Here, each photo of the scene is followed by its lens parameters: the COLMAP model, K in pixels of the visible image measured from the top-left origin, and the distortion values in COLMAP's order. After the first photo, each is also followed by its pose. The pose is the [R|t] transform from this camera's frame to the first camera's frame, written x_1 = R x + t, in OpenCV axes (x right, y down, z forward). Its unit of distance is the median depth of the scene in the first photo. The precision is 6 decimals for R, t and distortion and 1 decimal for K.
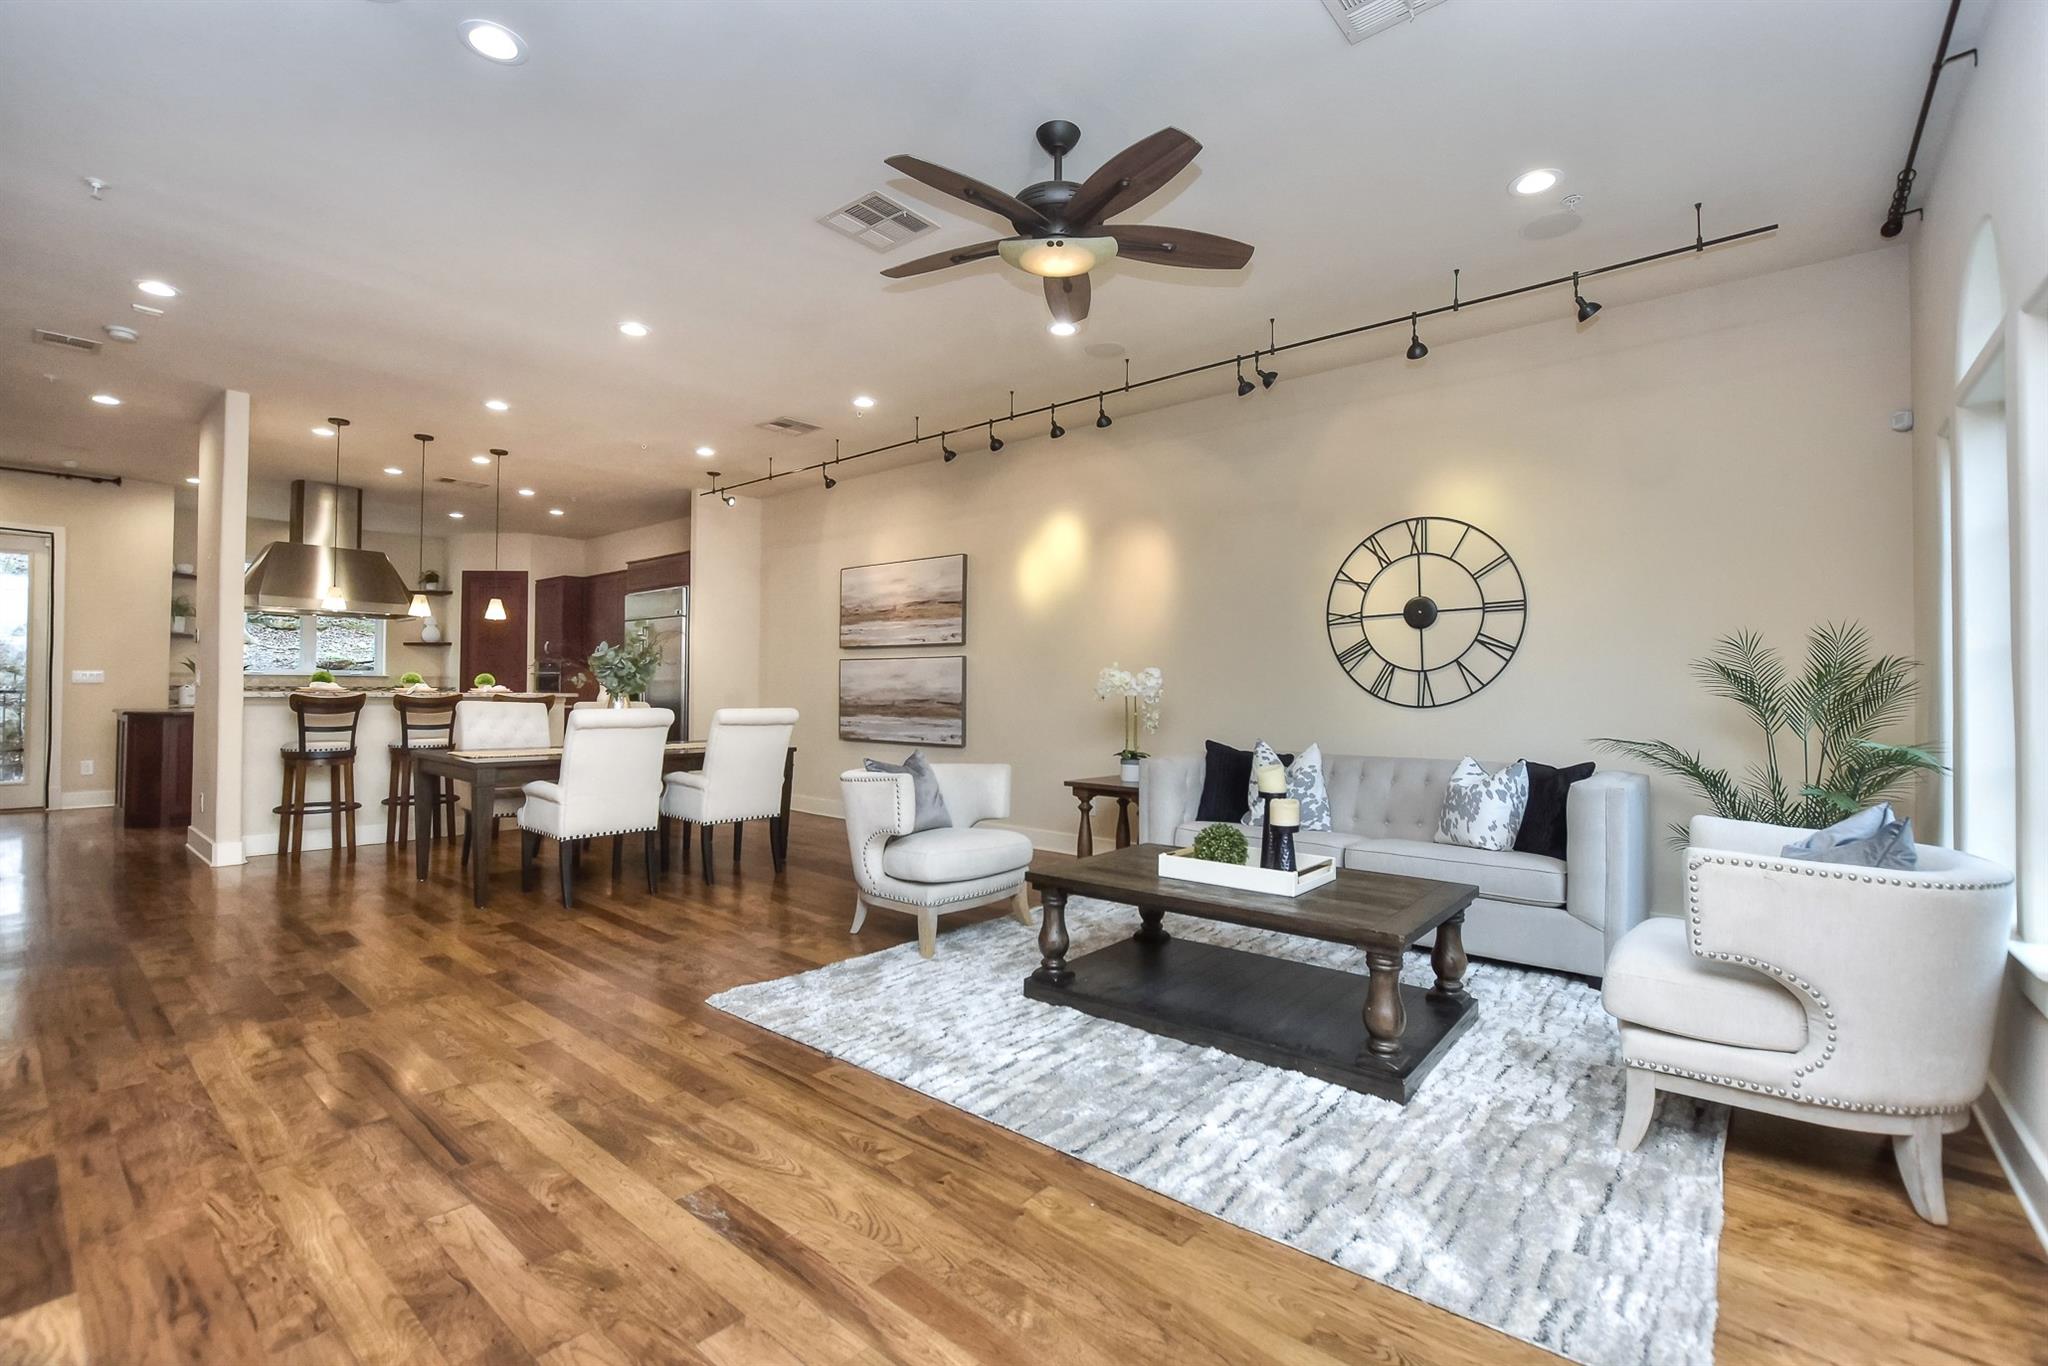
lens RADIAL K [[897.3, 0, 1019.2], [0, 897.3, 673.9], [0, 0, 1]] dist [-0.017648, 0.000905]
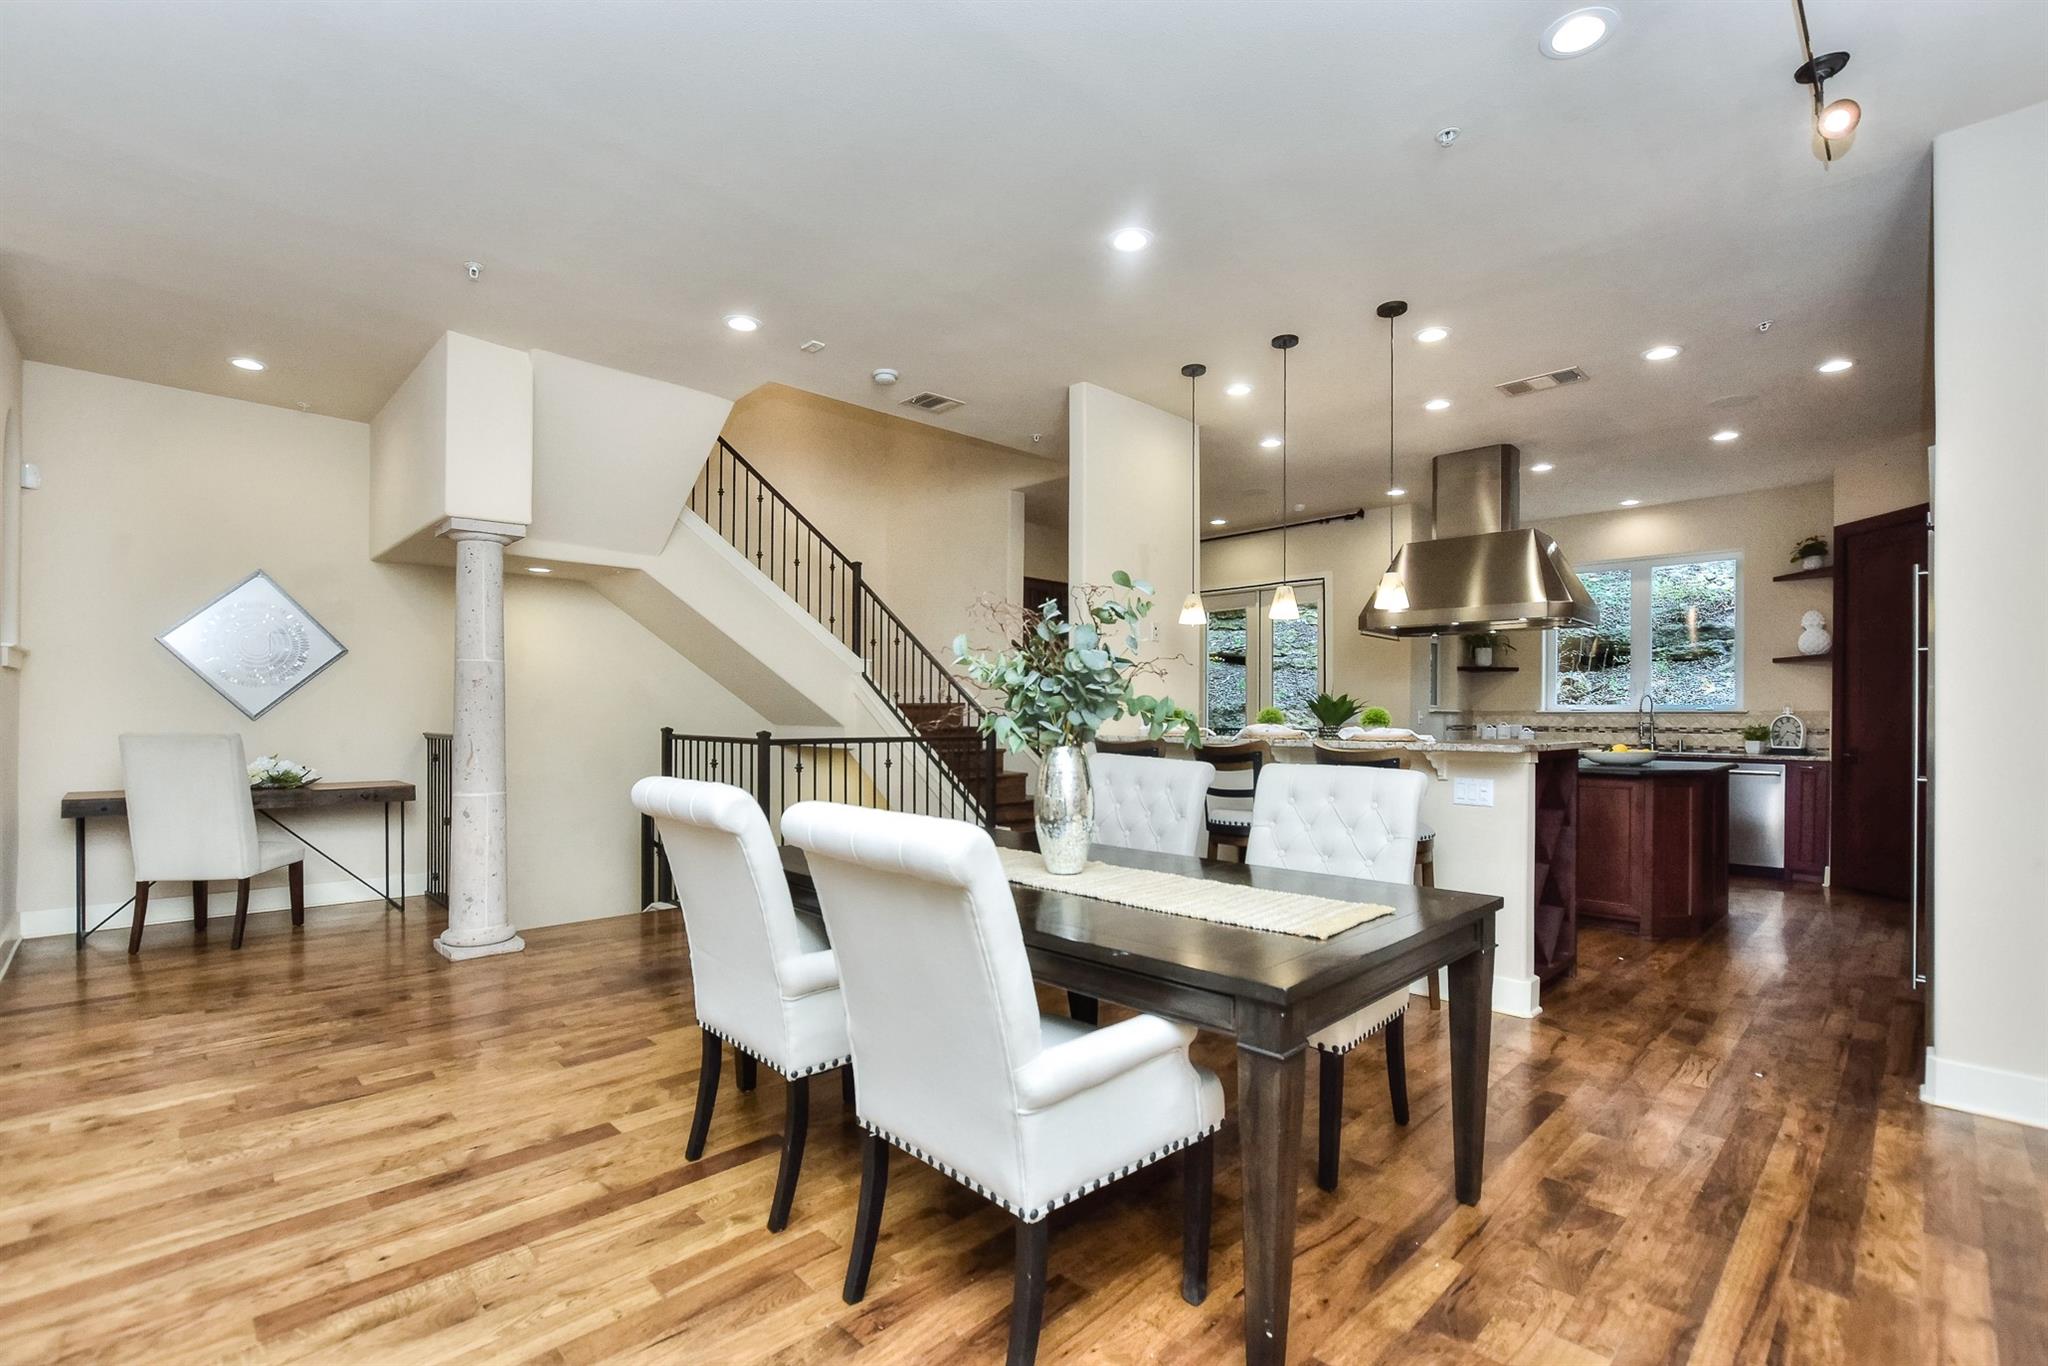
lens RADIAL K [[917.0, 0, 1021.9], [0, 917.0, 716.0], [0, 0, 1]] dist [-0.016174, 0.000728]
pose [[-0.090933, -0.009196, -0.995815, 0.005095], [0.012298, 0.999871, -0.010357, 0.011871], [0.995781, -0.013189, -0.090809, 1.044734]]
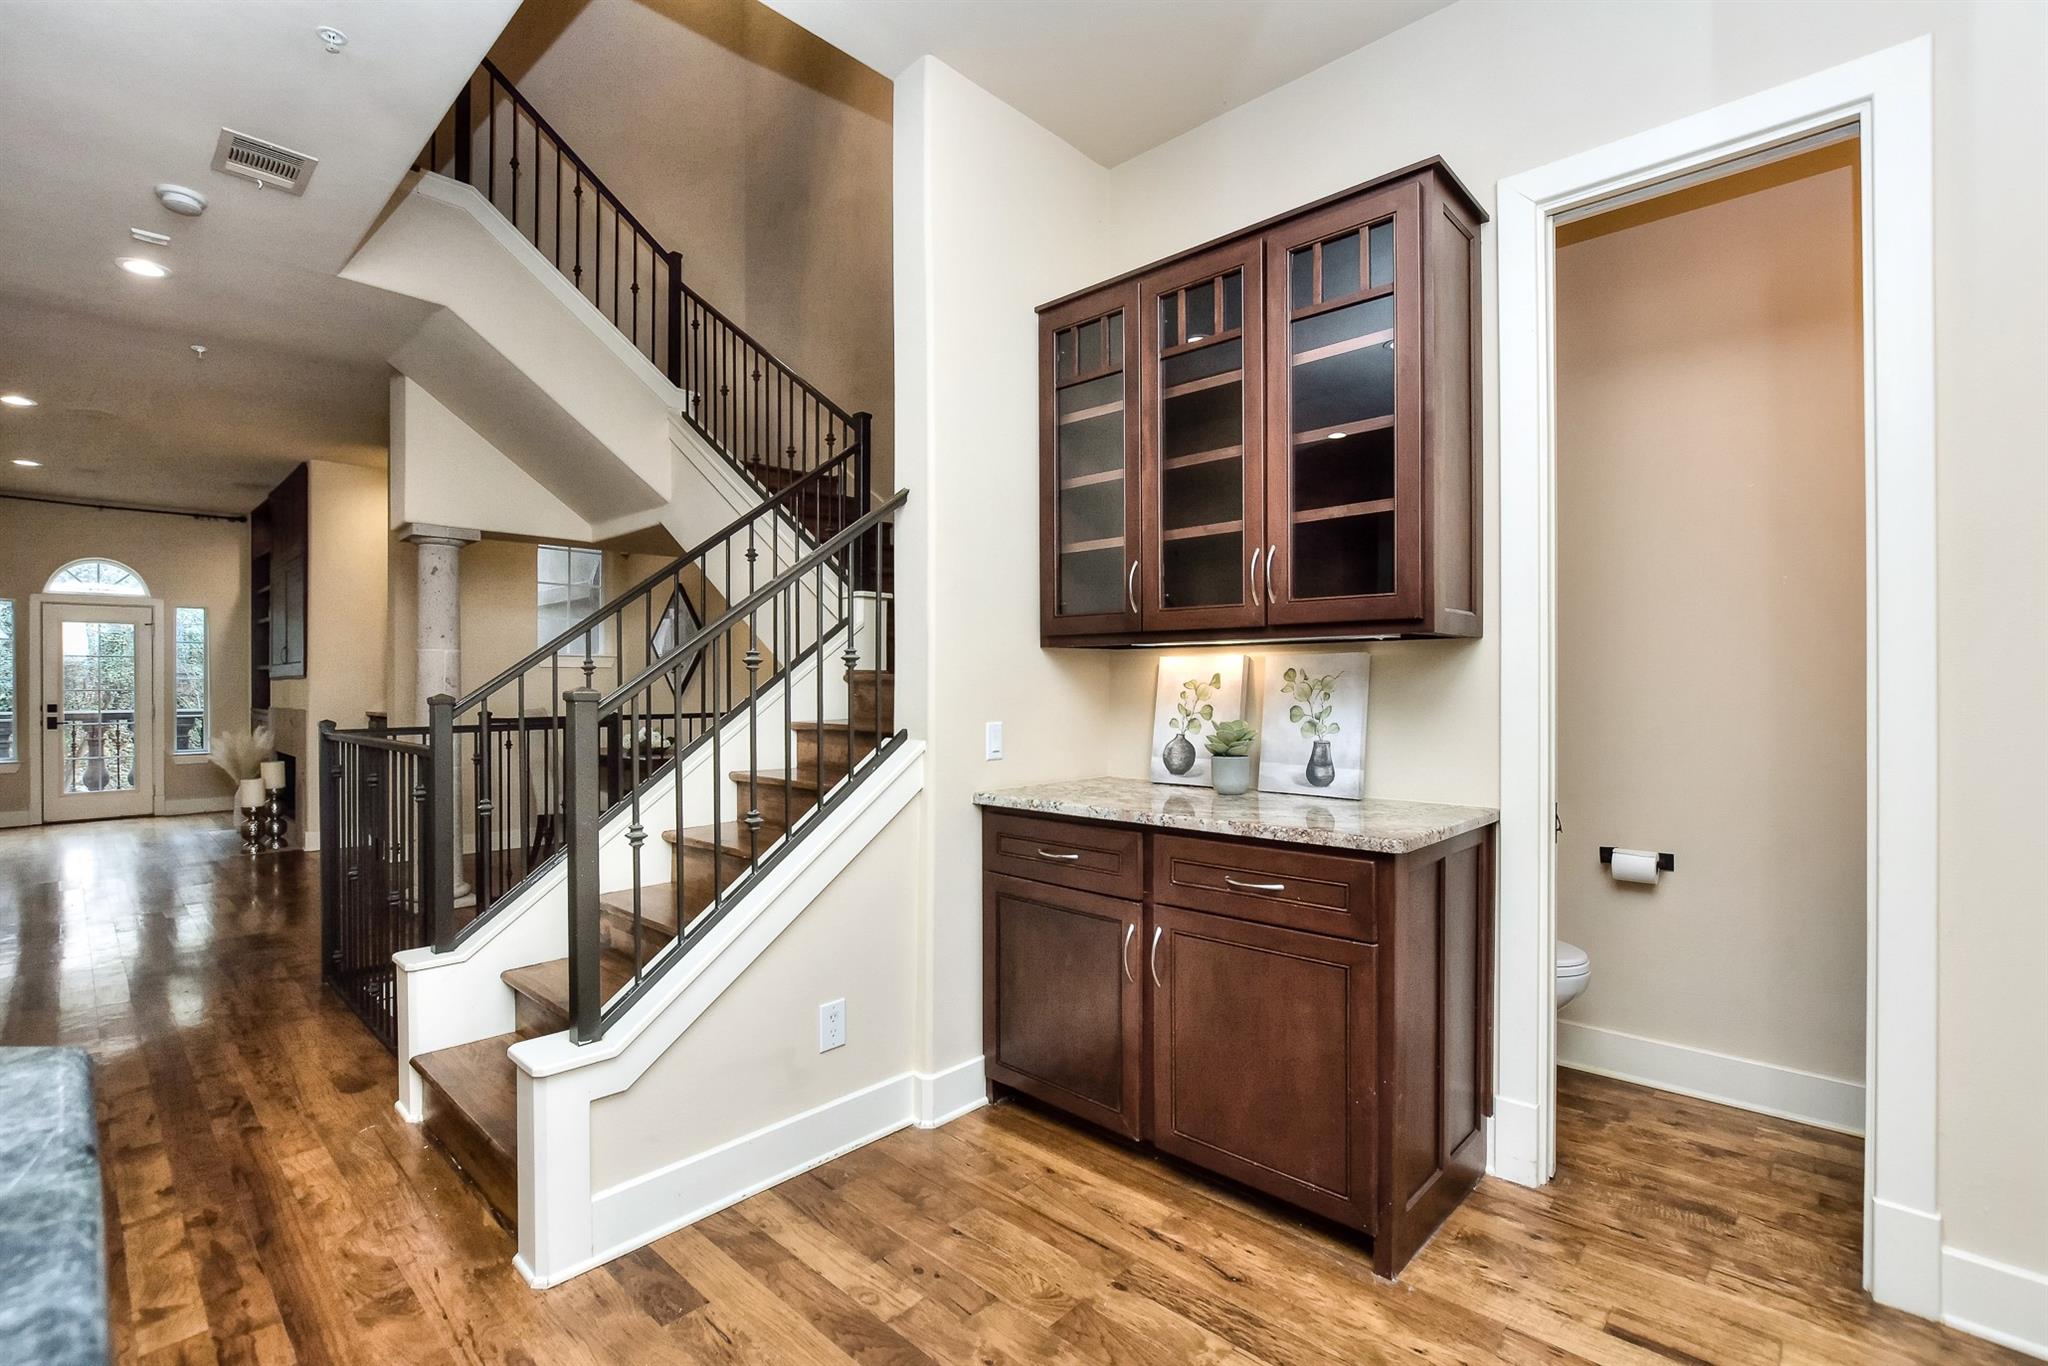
lens RADIAL K [[918.1, 0, 1011.6], [0, 918.1, 684.8], [0, 0, 1]] dist [-0.015707, 0.000481]
pose [[-0.998328, -0.006964, 0.057386, -1.417760], [-0.008229, 0.999728, -0.021824, -0.002067], [-0.057218, -0.022260, -0.998114, 1.381923]]
